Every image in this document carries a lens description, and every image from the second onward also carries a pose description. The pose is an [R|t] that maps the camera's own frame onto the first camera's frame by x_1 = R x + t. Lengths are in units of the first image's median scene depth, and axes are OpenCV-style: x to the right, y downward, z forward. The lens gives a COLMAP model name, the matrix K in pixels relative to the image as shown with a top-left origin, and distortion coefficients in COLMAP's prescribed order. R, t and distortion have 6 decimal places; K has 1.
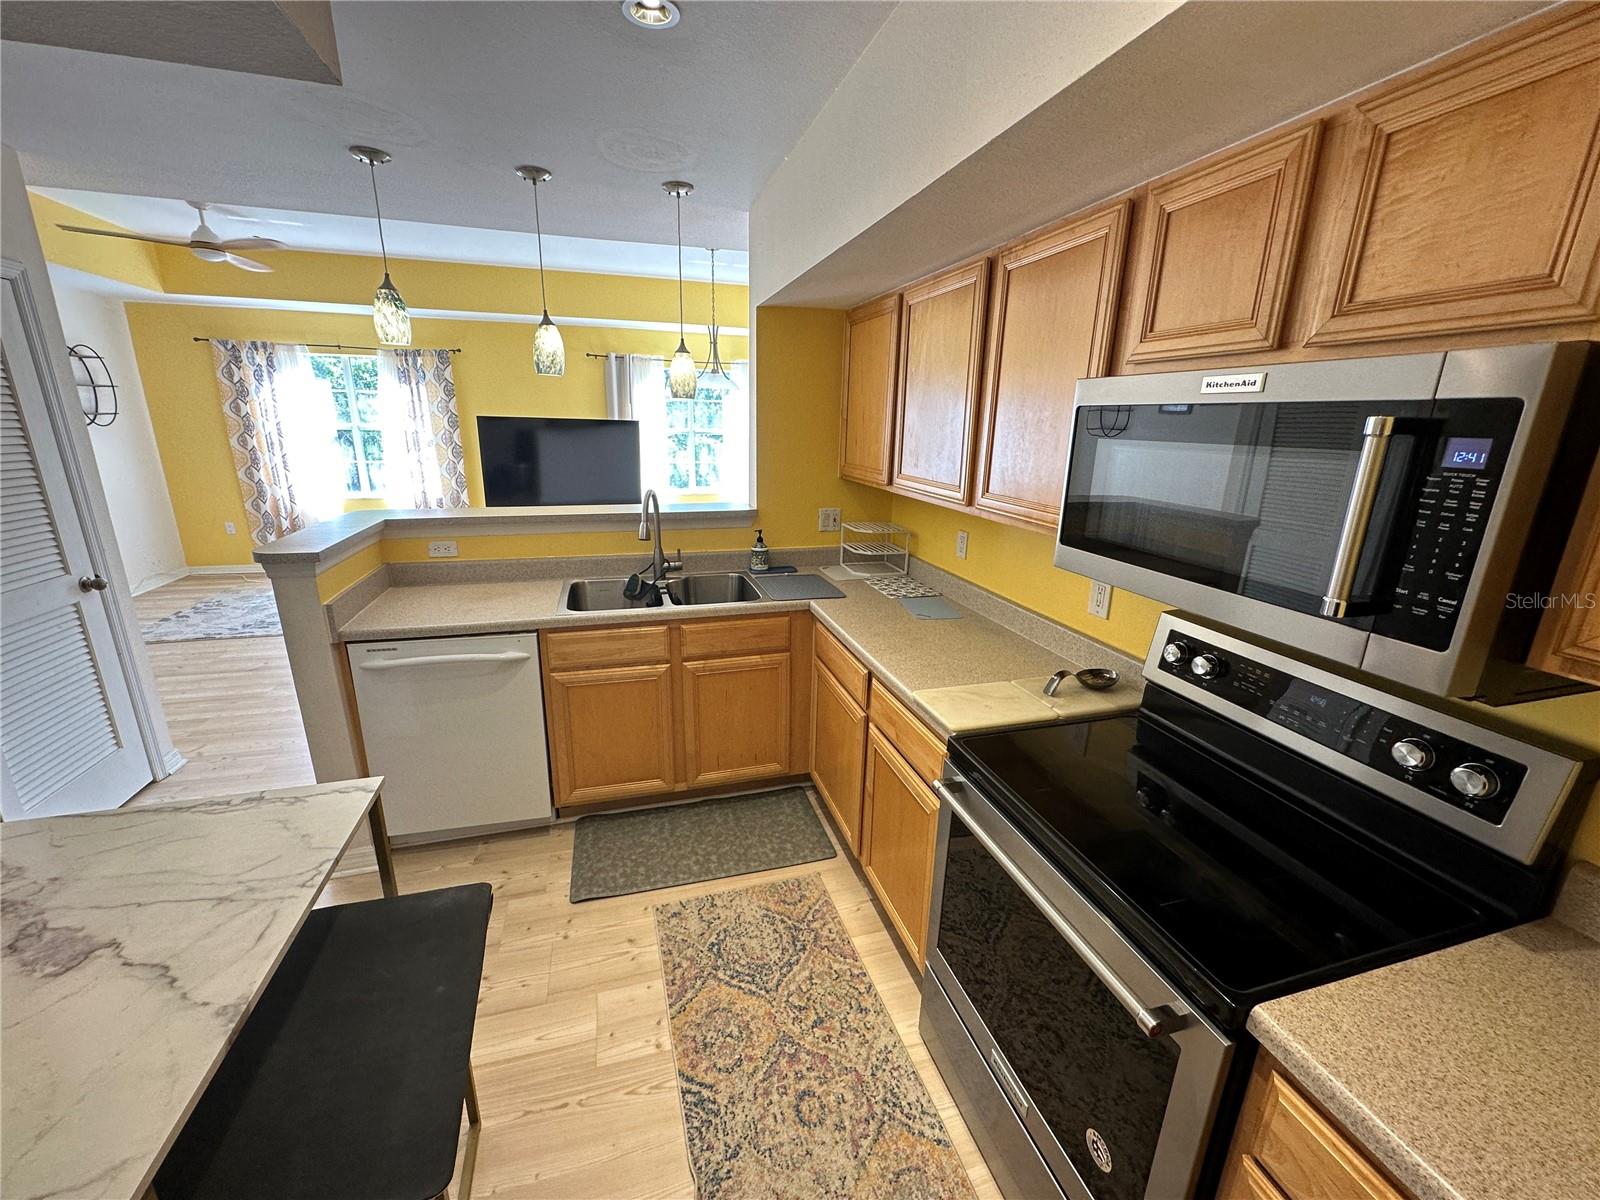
lens RADIAL K [[638.1, 0, 799.5], [0, 638.1, 601.0], [0, 0, 1]] dist [-0.003853, 0.000422]
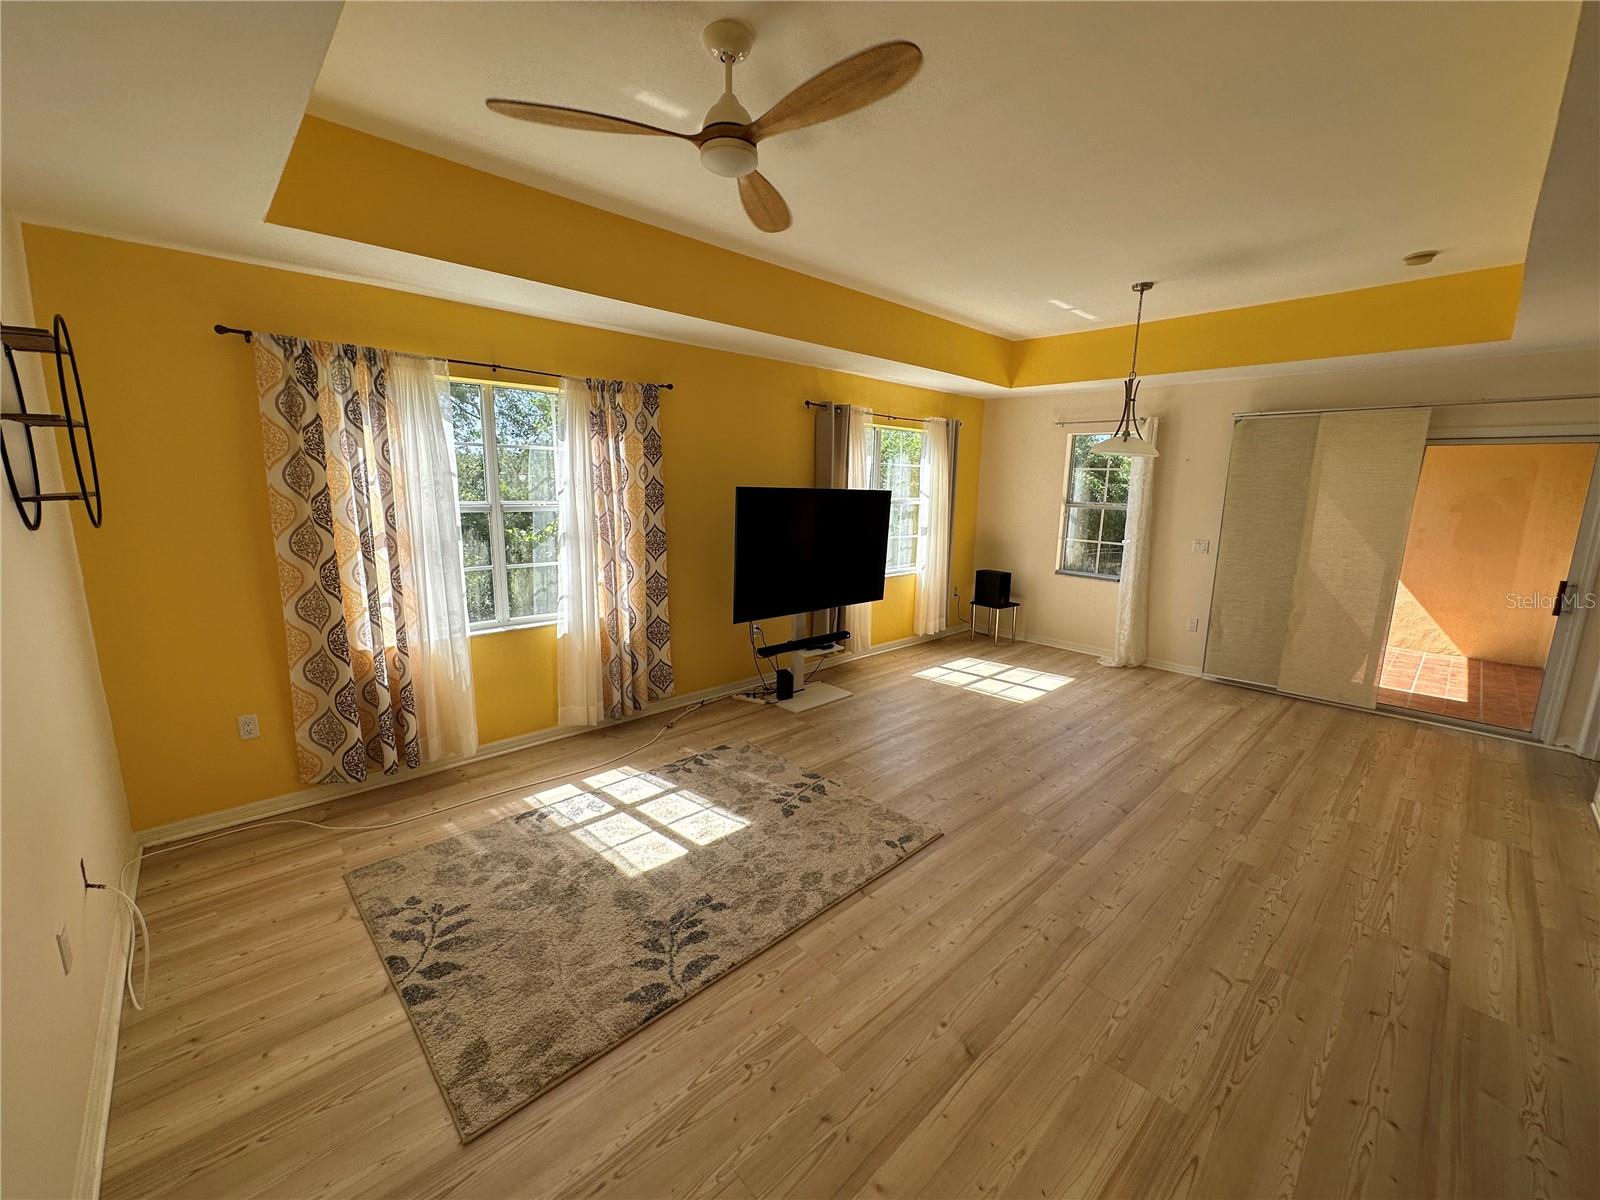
lens RADIAL K [[638.1, 0, 795.6], [0, 638.1, 600.5], [0, 0, 1]] dist [-0.003853, 0.000422]
pose [[0.890128, -0.090503, 0.446634, -0.764045], [0.127411, 0.990421, -0.053232, -0.135379], [-0.437538, 0.104289, 0.893132, 0.411404]]
